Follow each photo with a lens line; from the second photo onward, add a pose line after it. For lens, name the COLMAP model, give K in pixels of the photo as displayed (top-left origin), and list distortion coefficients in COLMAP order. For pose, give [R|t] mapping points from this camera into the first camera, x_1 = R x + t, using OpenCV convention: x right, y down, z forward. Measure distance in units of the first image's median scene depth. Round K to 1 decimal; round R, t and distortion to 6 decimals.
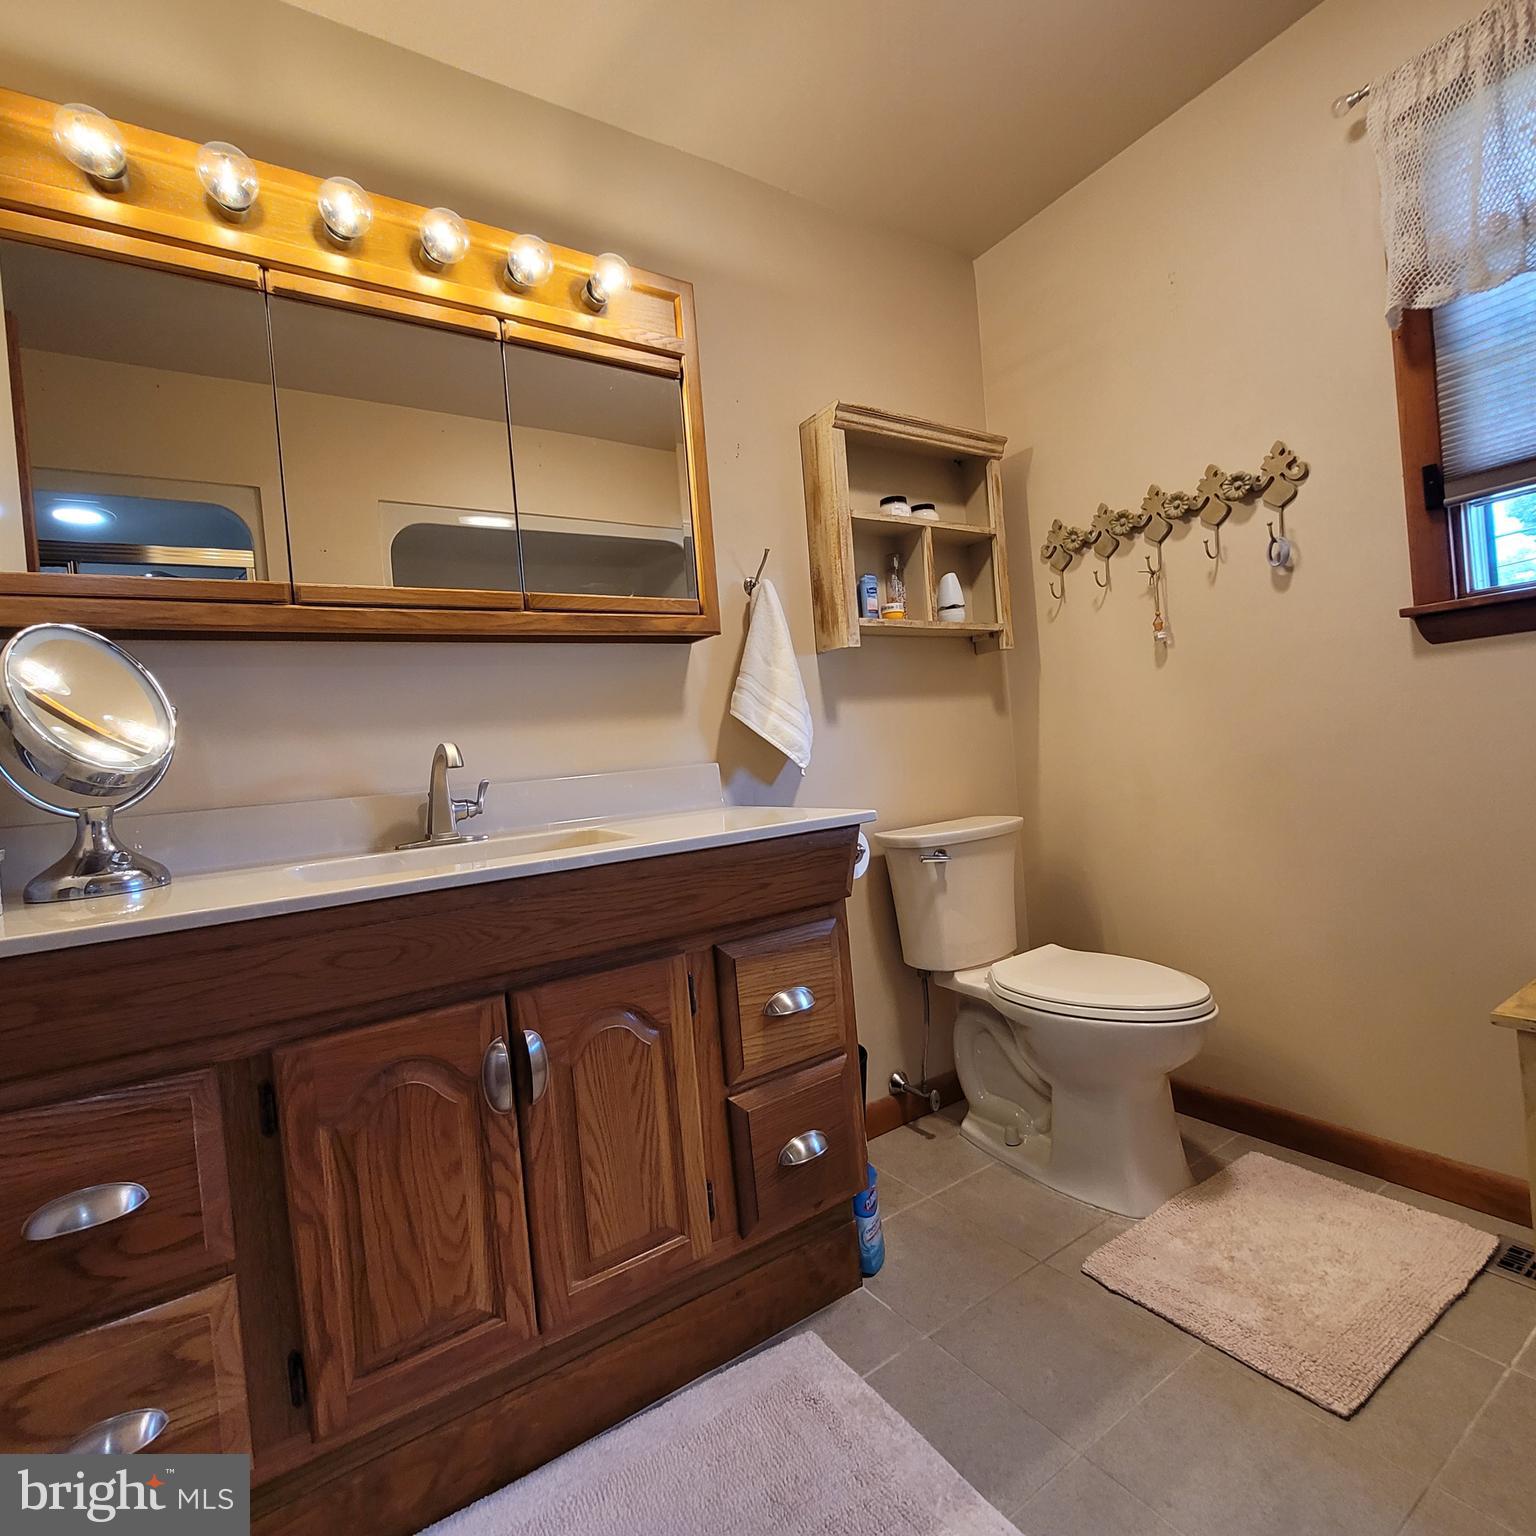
lens RADIAL K [[806.9, 0, 769.3], [0, 806.9, 767.8], [0, 0, 1]] dist [-0.000953, 0.000321]
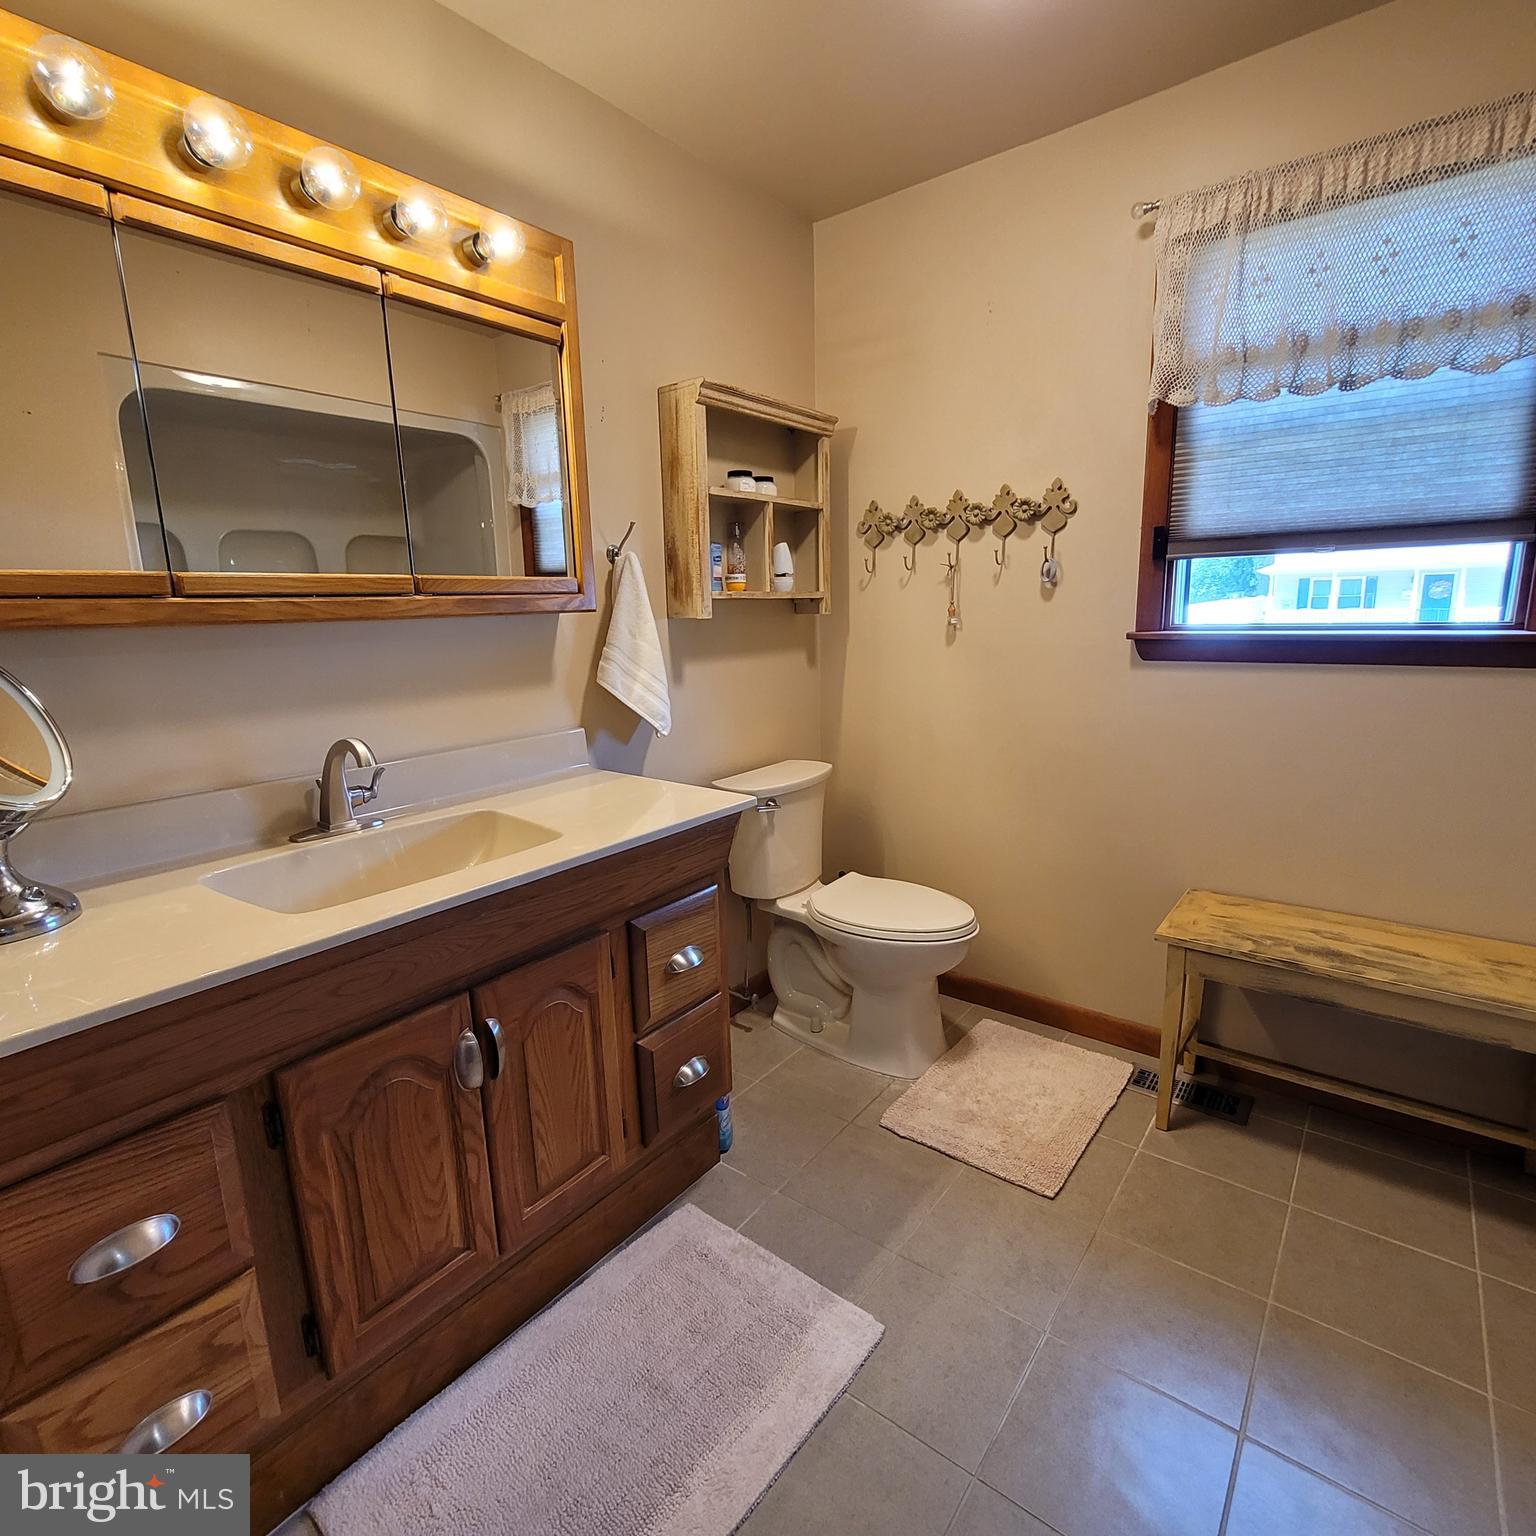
lens RADIAL K [[806.9, 0, 769.6], [0, 806.9, 769.0], [0, 0, 1]] dist [-0.000953, 0.000321]
pose [[0.946662, -0.005122, 0.322188, -0.219221], [-0.048943, 0.985987, 0.159481, -0.168703], [-0.318490, -0.166743, 0.933146, -0.097528]]
